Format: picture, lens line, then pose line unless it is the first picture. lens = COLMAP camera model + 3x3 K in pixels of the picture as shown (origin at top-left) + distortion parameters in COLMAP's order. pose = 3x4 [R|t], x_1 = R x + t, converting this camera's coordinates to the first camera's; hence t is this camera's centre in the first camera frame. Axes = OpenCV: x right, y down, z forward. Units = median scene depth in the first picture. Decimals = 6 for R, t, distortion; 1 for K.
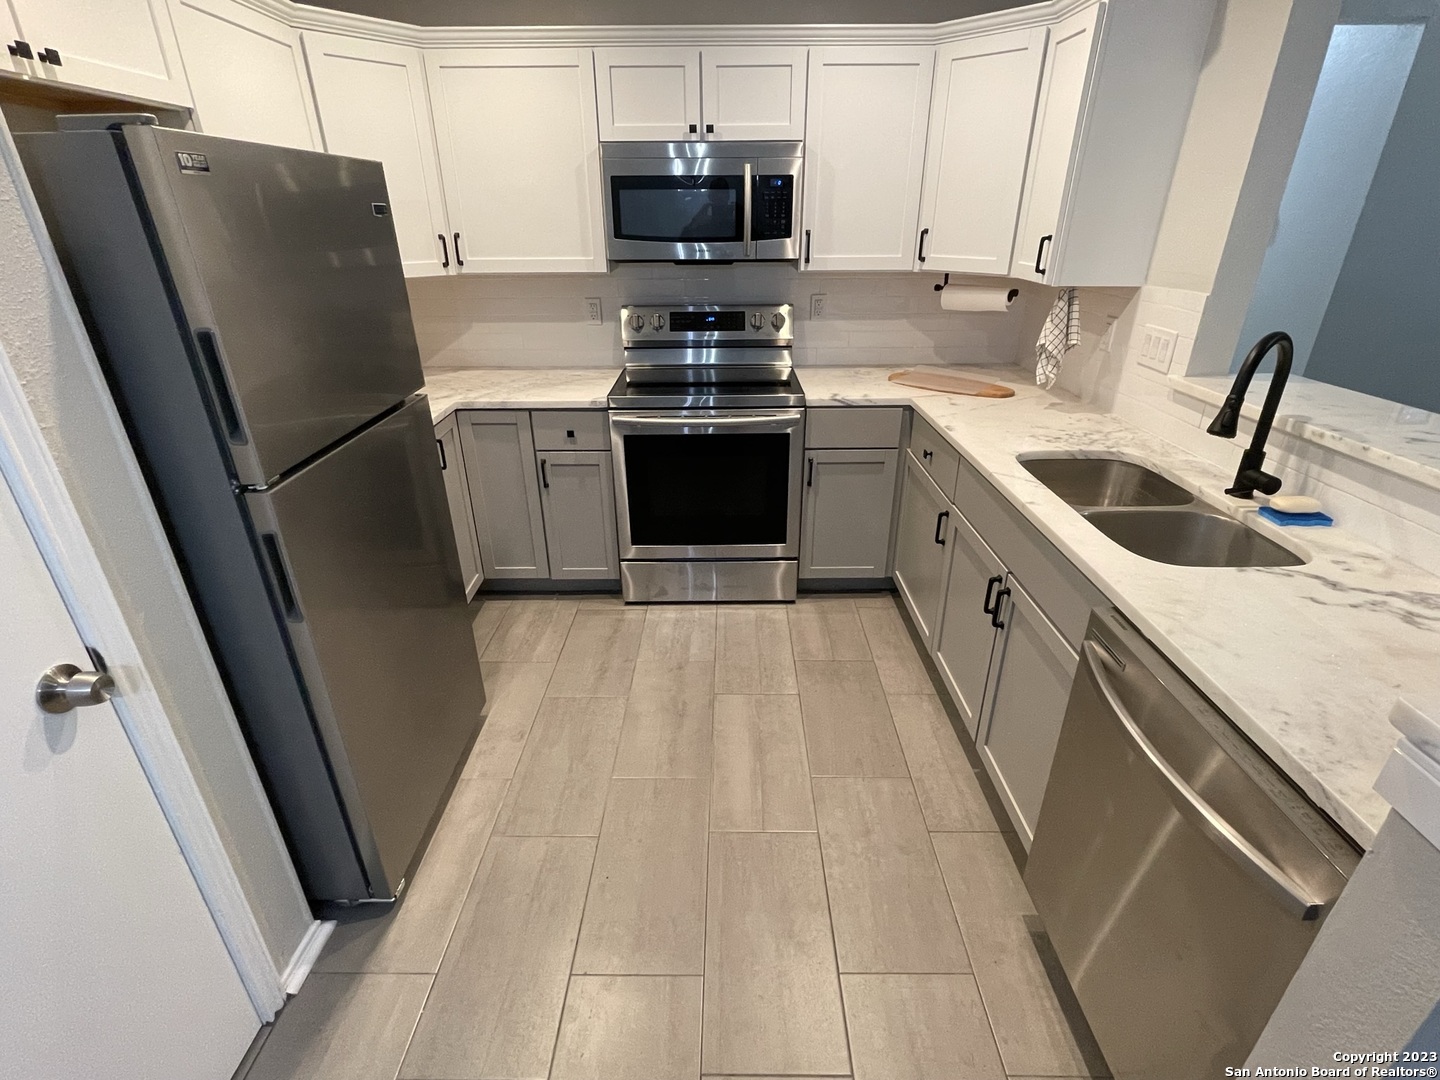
lens RADIAL K [[693.8, 0, 720.0], [0, 693.8, 540.0], [0, 0, 1]] dist [0.000785, 0.000412]
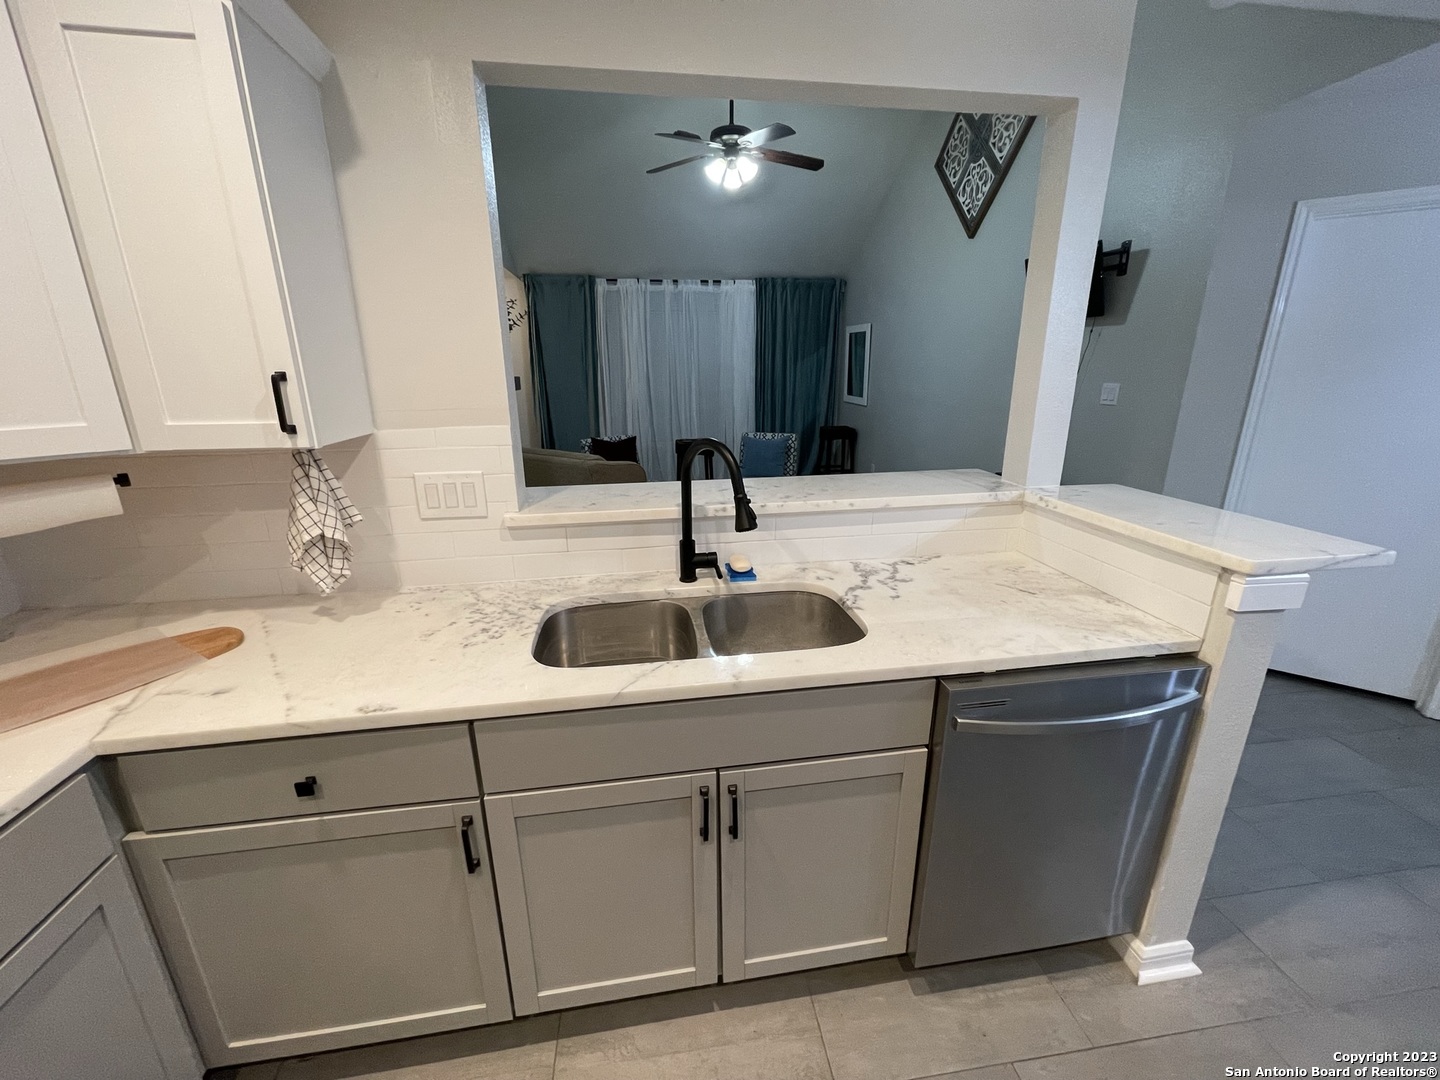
lens RADIAL K [[586.1, 0, 720.8], [0, 586.1, 537.2], [0, 0, 1]] dist [0.002971, 0.000209]
pose [[-0.158883, -0.278144, 0.947308, -0.112292], [0.424978, 0.846790, 0.319908, -0.324150], [-0.891151, 0.453413, -0.016336, 0.749807]]
